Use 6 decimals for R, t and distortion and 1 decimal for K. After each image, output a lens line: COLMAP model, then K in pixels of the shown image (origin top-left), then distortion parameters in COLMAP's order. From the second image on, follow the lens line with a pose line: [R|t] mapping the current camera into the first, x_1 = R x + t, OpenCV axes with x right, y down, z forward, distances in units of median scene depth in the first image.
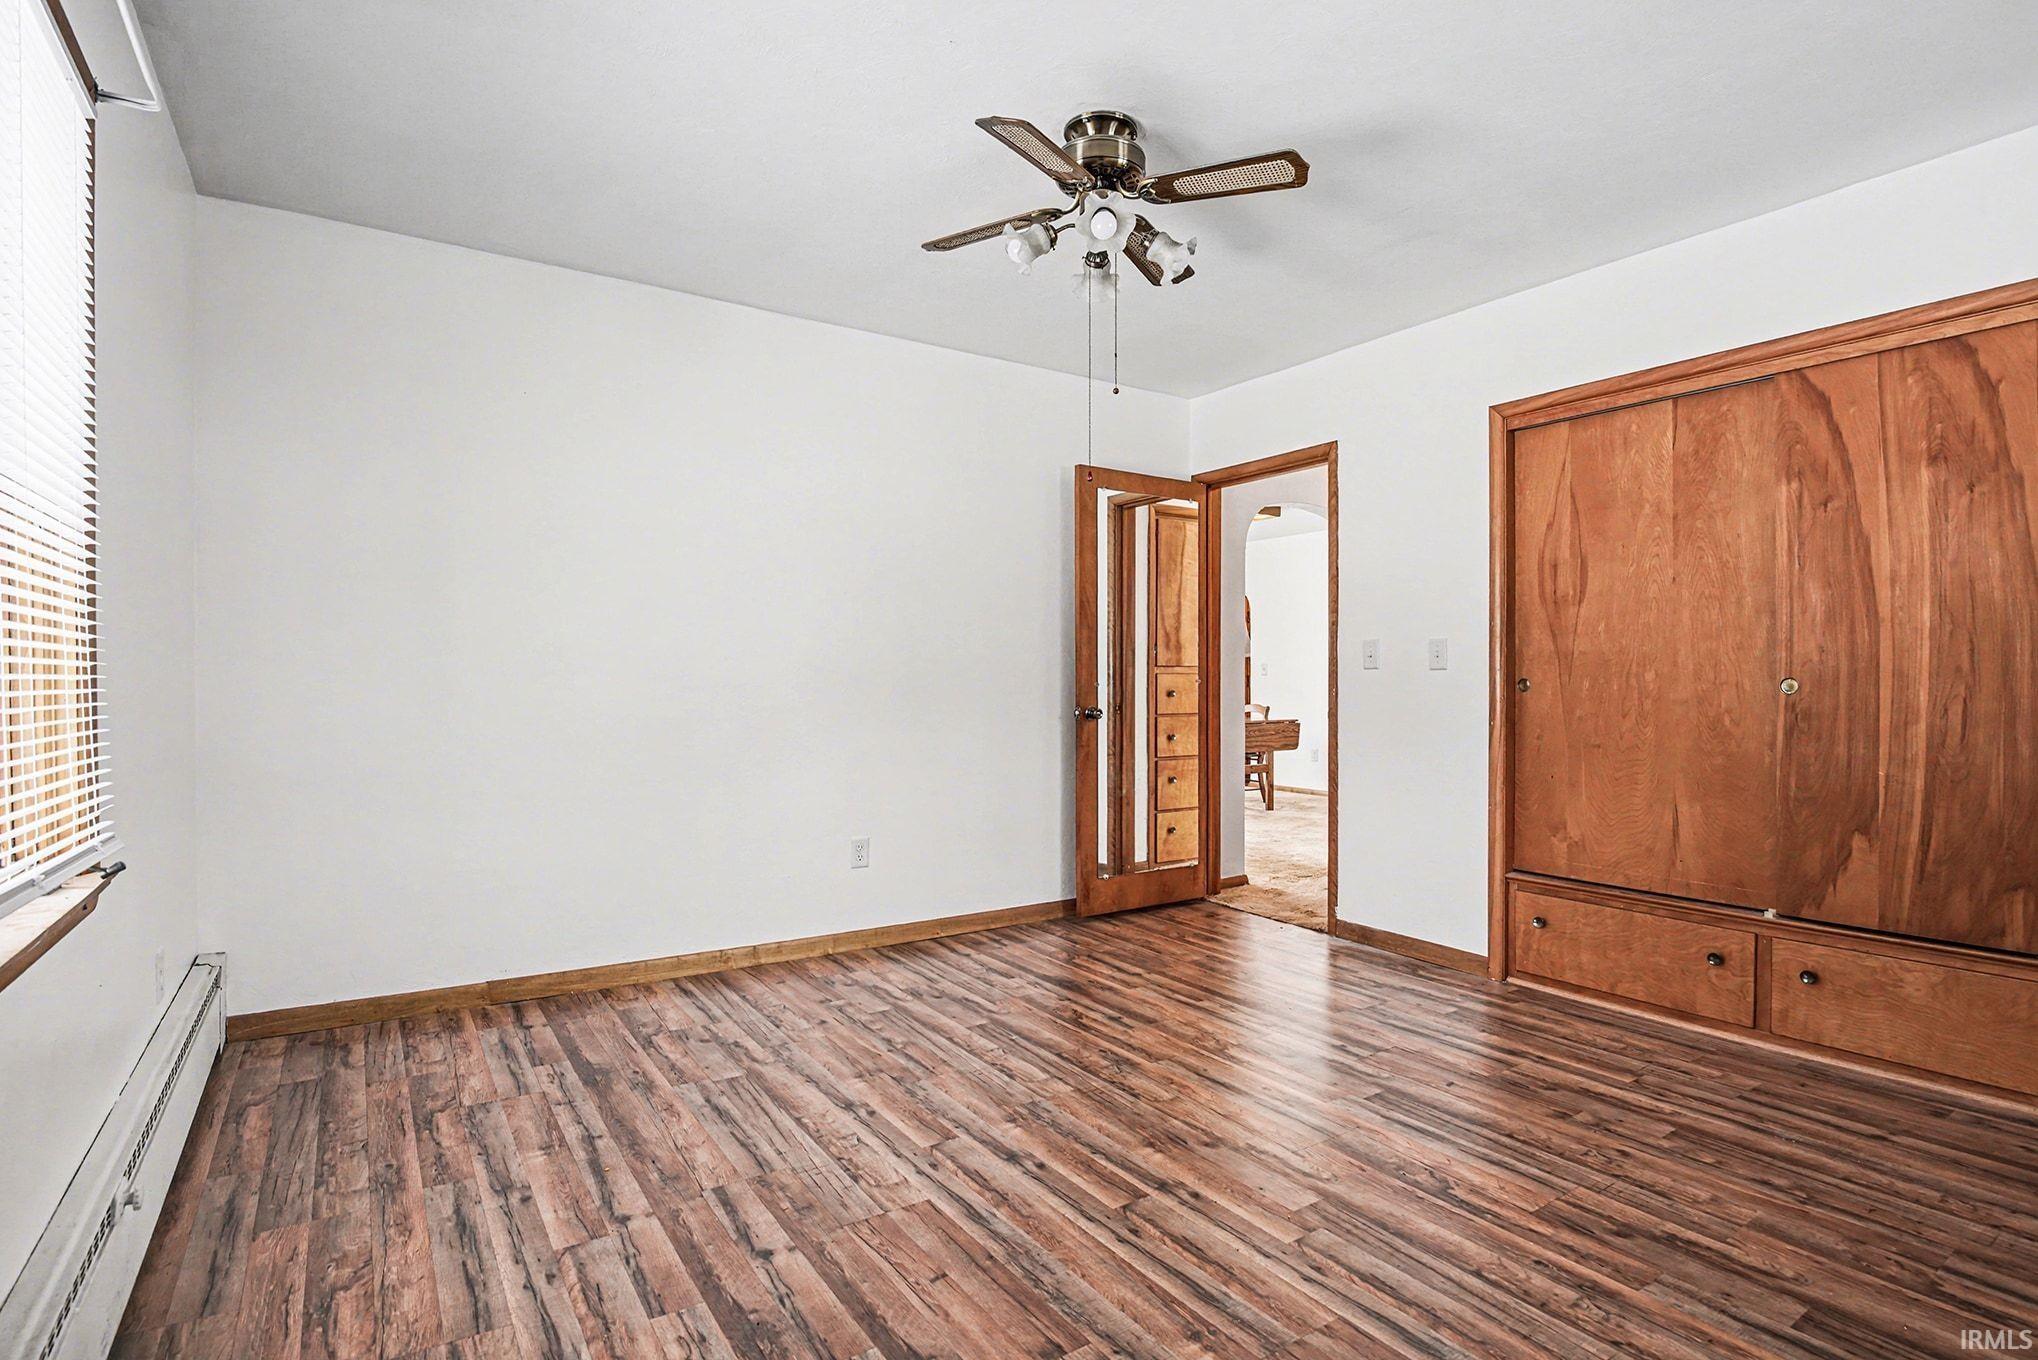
lens RADIAL K [[1008.1, 0, 1031.9], [0, 1008.1, 671.2], [0, 0, 1]] dist [-0.000957, -0.021780]
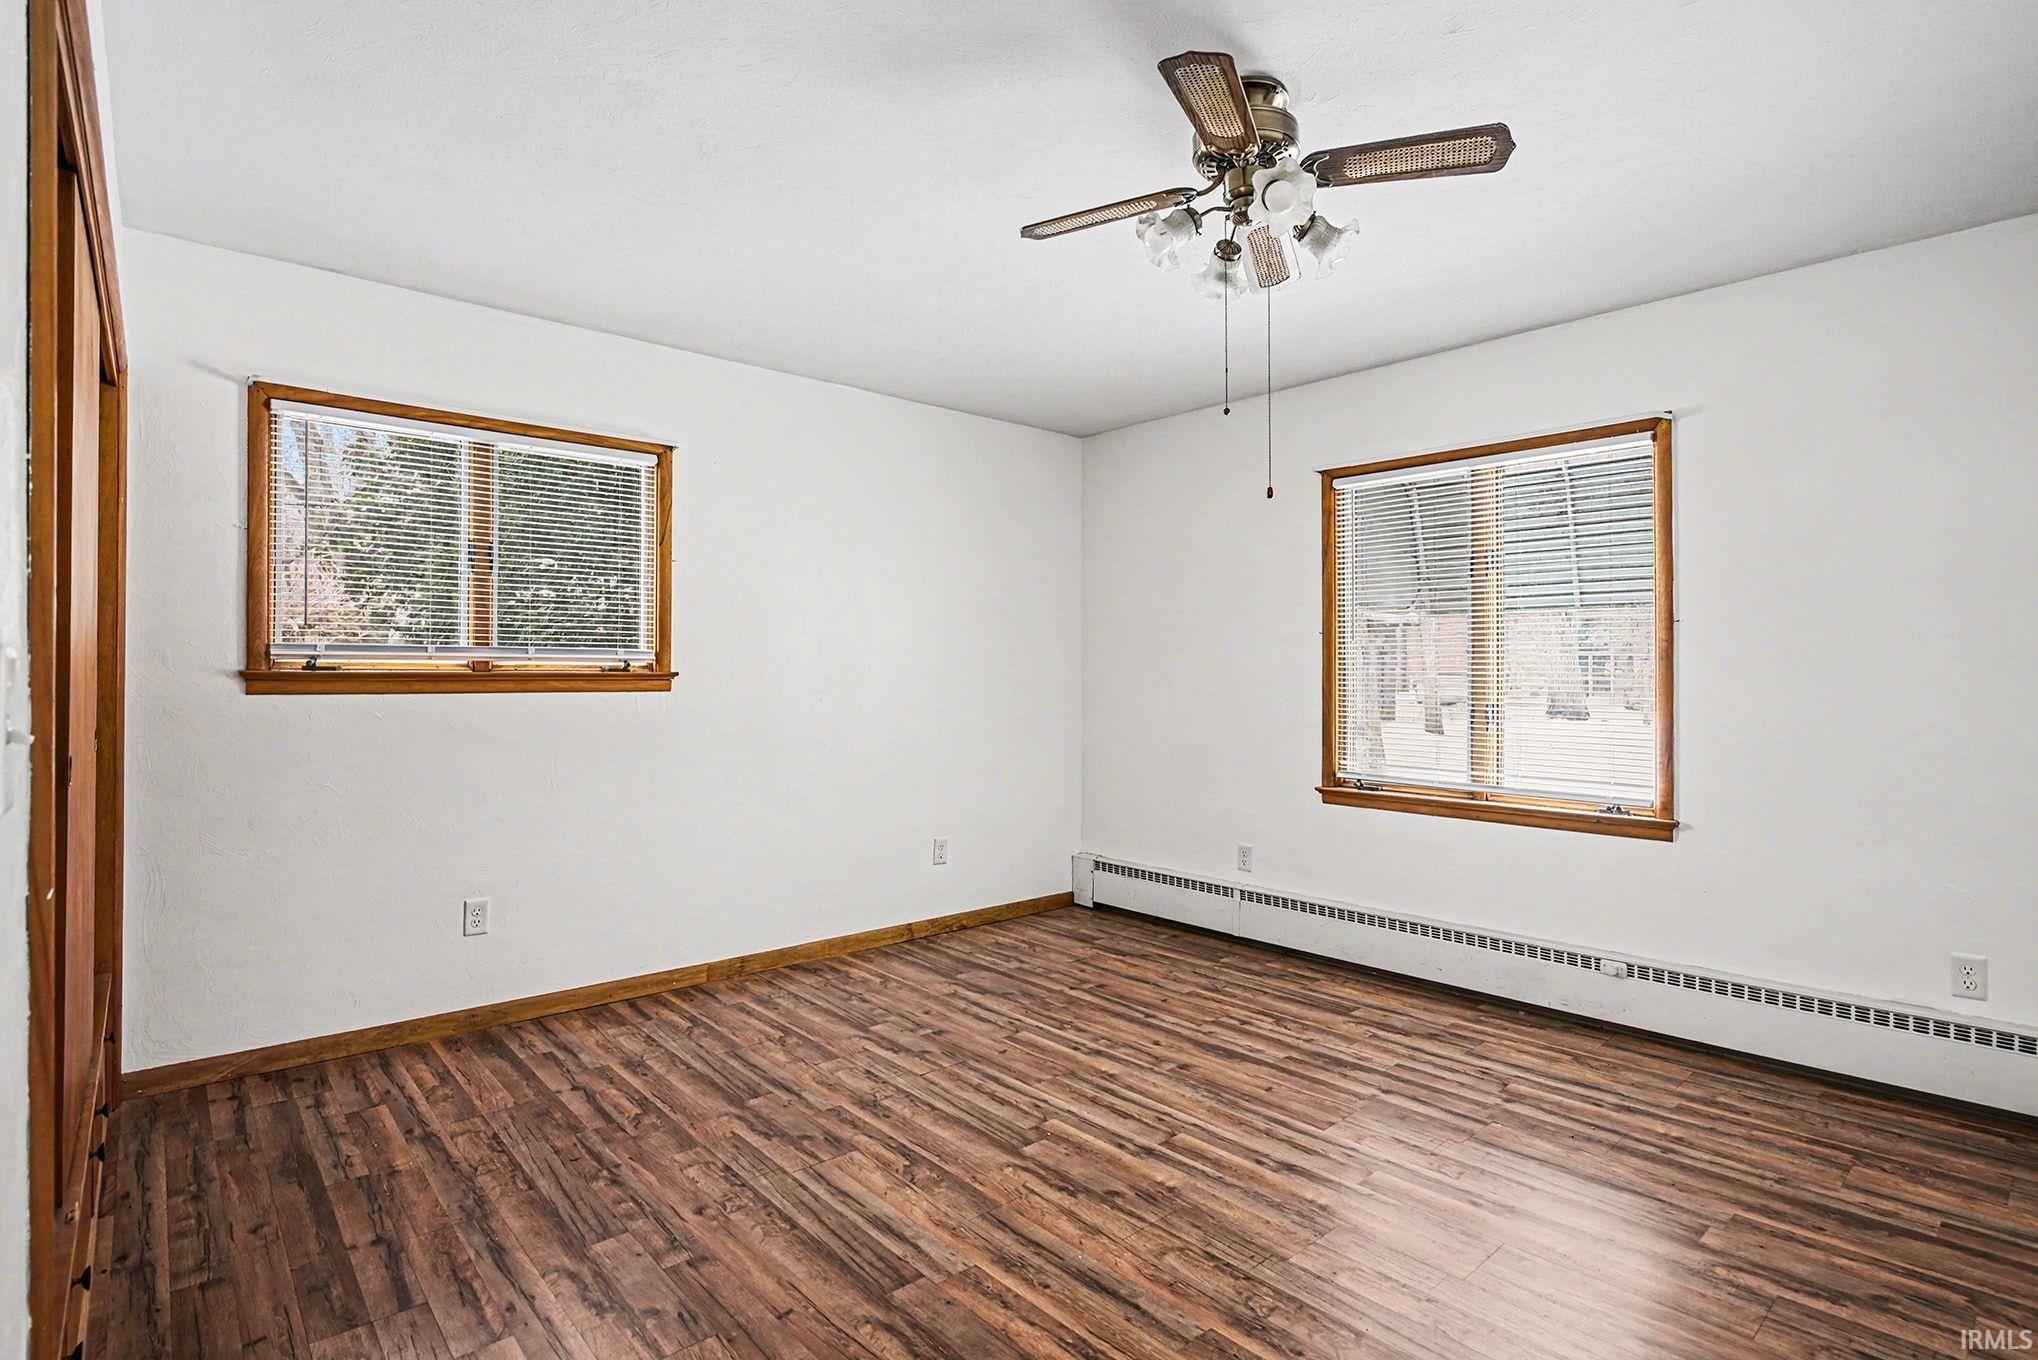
lens RADIAL K [[1008.1, 0, 1031.9], [0, 1008.1, 671.2], [0, 0, 1]] dist [-0.000957, -0.021780]
pose [[-0.991279, -0.007617, -0.131563, 0.436476], [-0.005464, 0.999845, -0.016715, -0.038113], [0.131670, -0.015851, -0.991167, 2.211713]]
